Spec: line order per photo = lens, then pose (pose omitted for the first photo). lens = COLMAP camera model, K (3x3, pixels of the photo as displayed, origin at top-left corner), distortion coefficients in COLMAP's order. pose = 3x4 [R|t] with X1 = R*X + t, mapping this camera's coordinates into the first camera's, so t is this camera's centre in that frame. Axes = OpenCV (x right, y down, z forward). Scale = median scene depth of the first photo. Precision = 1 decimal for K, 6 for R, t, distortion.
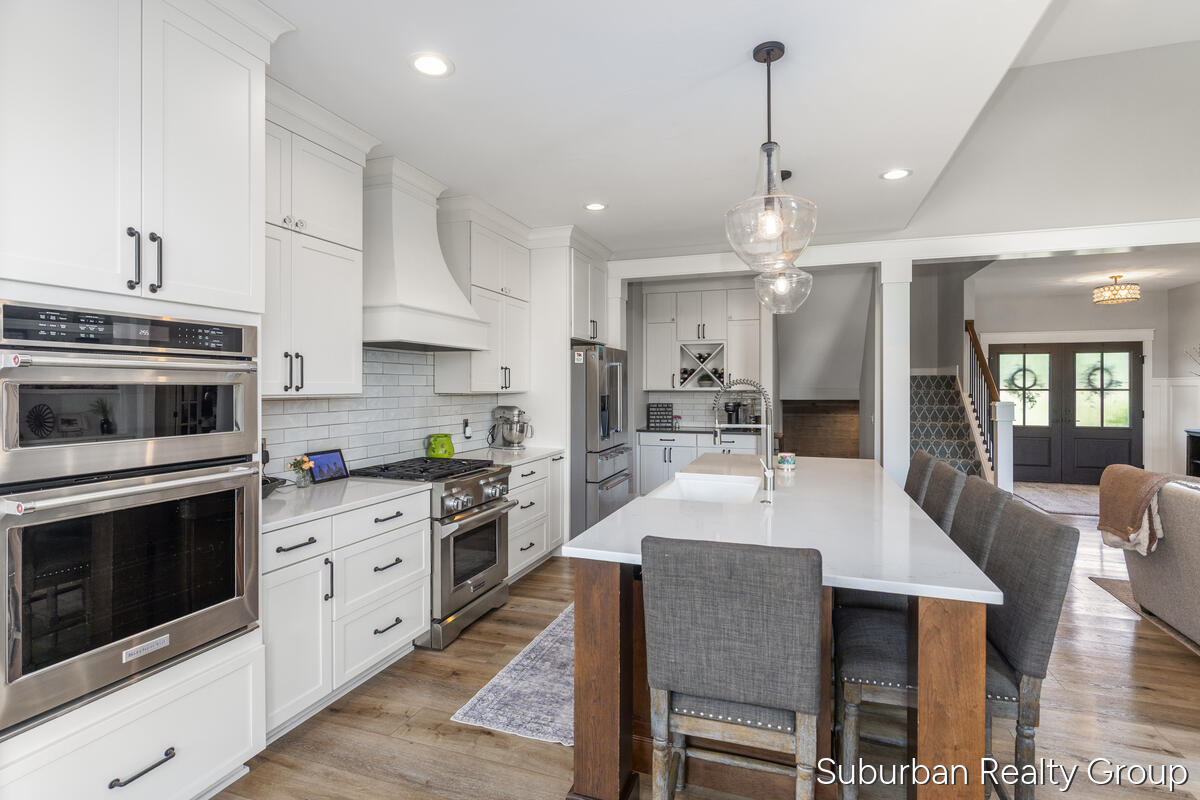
lens RADIAL K [[580.5, 0, 600.6], [0, 580.5, 389.6], [0, 0, 1]] dist [0.000718, -0.000303]
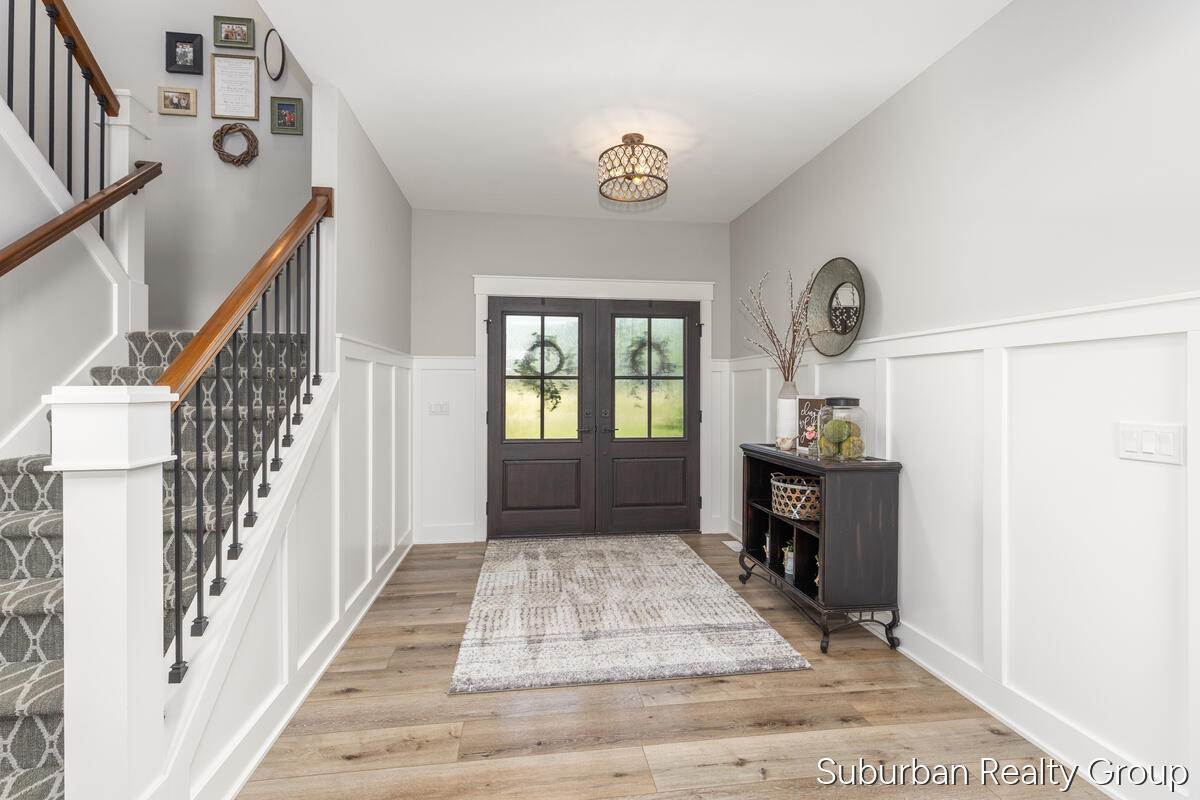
lens RADIAL K [[551.7, 0, 590.9], [0, 551.7, 391.2], [0, 0, 1]] dist [-0.001139, -0.000153]
pose [[0.896172, -0.000221, 0.443707, 0.543019], [0.001657, 0.999995, -0.002848, 0.015914], [-0.443704, 0.003287, 0.896168, 0.498236]]
